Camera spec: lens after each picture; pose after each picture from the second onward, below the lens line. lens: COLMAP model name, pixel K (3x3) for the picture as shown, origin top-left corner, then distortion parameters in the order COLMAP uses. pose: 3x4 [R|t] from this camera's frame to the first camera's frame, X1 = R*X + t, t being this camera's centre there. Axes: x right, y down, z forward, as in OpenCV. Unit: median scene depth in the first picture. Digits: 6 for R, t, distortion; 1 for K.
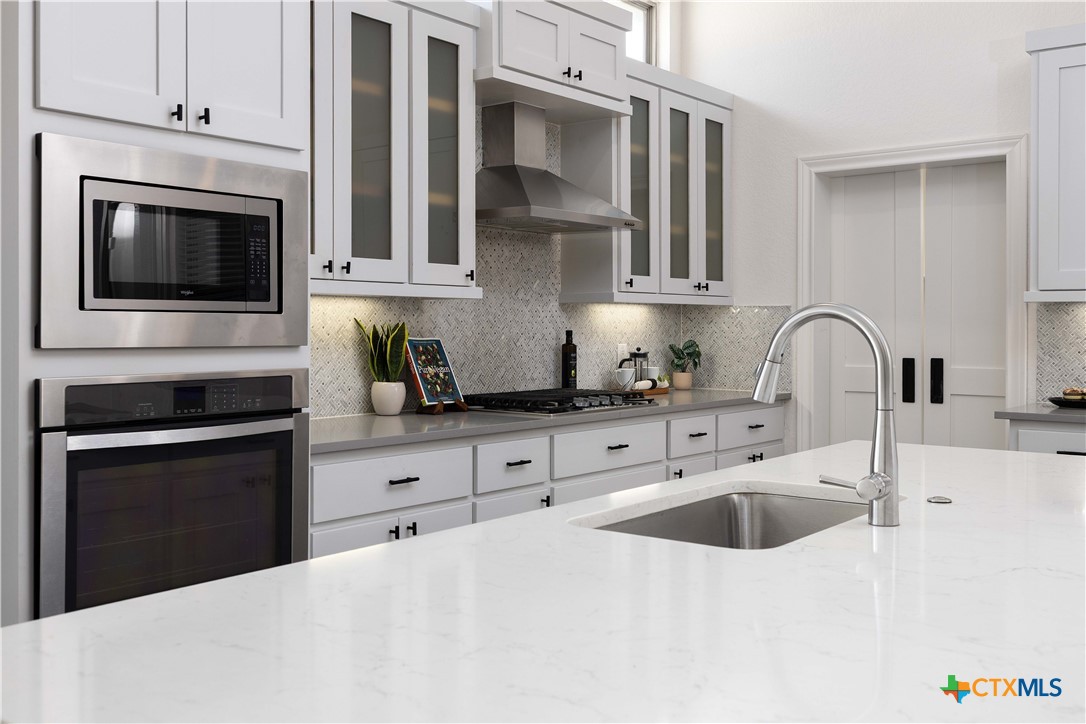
lens RADIAL K [[1105.3, 0, 545.5], [0, 1105.3, 355.0], [0, 0, 1]] dist [0.014264, 0.000000]
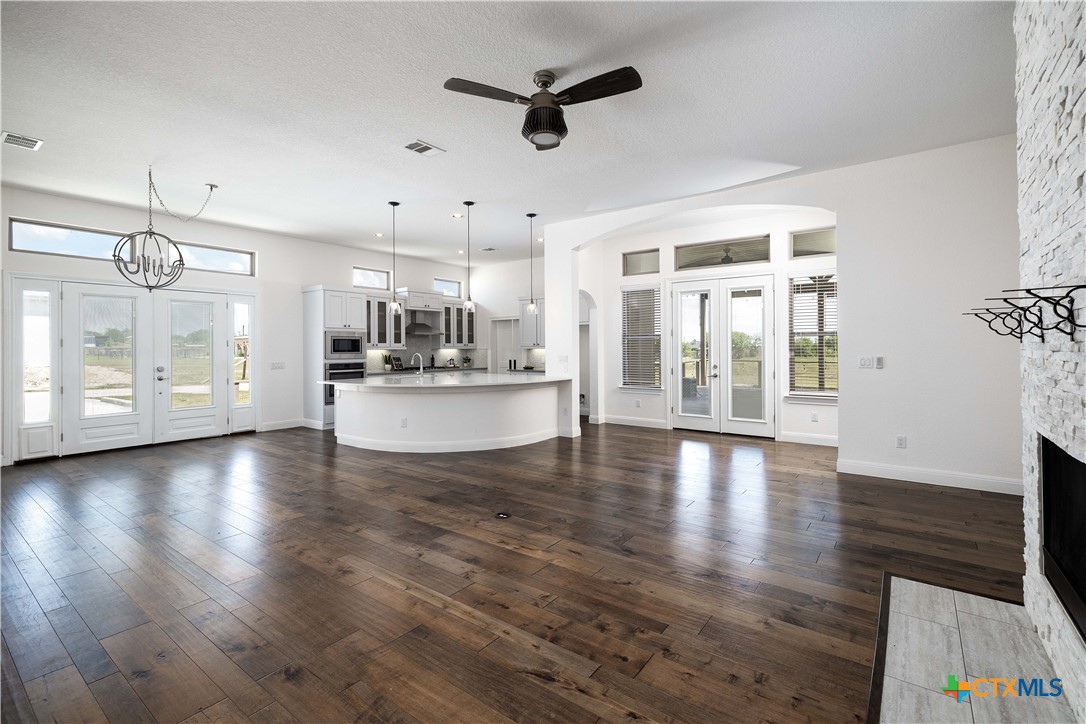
lens RADIAL K [[480.7, 0, 550.2], [0, 480.7, 356.6], [0, 0, 1]] dist [0.003795, 0.000154]
pose [[0.999784, -0.007538, 0.019353, 0.520637], [0.007726, 0.999924, -0.009646, 0.011226], [-0.019279, 0.009794, 0.999766, -1.188900]]
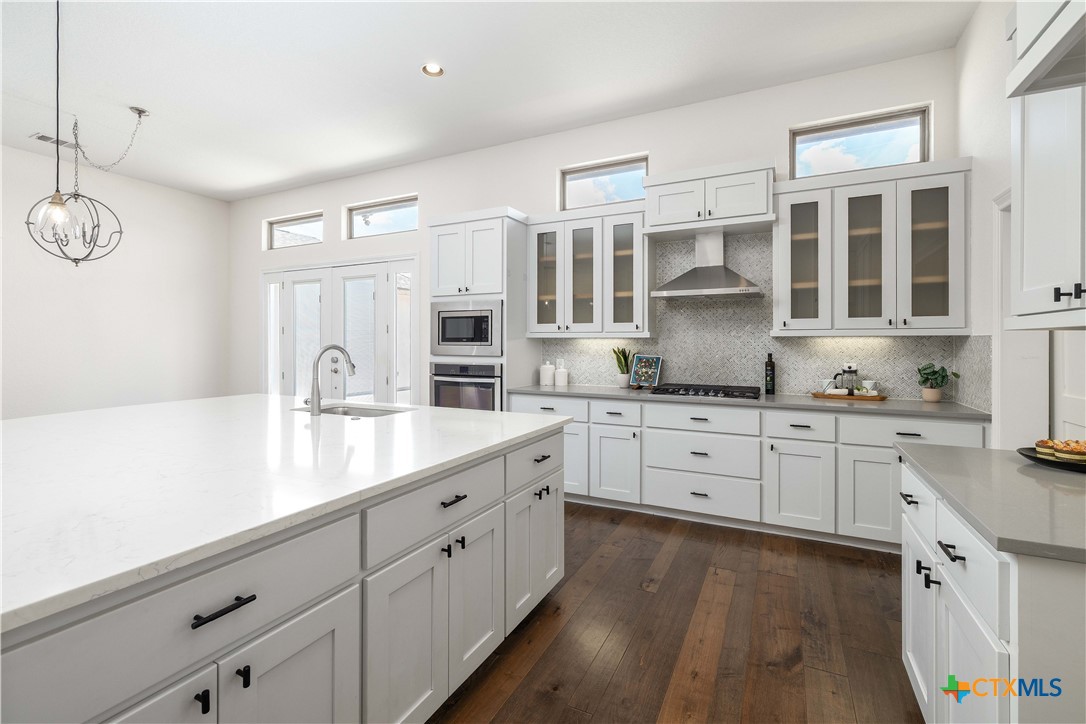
lens RADIAL K [[480.7, 0, 555.8], [0, 480.7, 344.4], [0, 0, 1]] dist [0.003795, 0.000154]
pose [[0.196237, 0.001049, -0.980556, 0.704936], [-0.027984, 0.999598, -0.004531, -0.024535], [0.980157, 0.028329, 0.196187, 0.560264]]
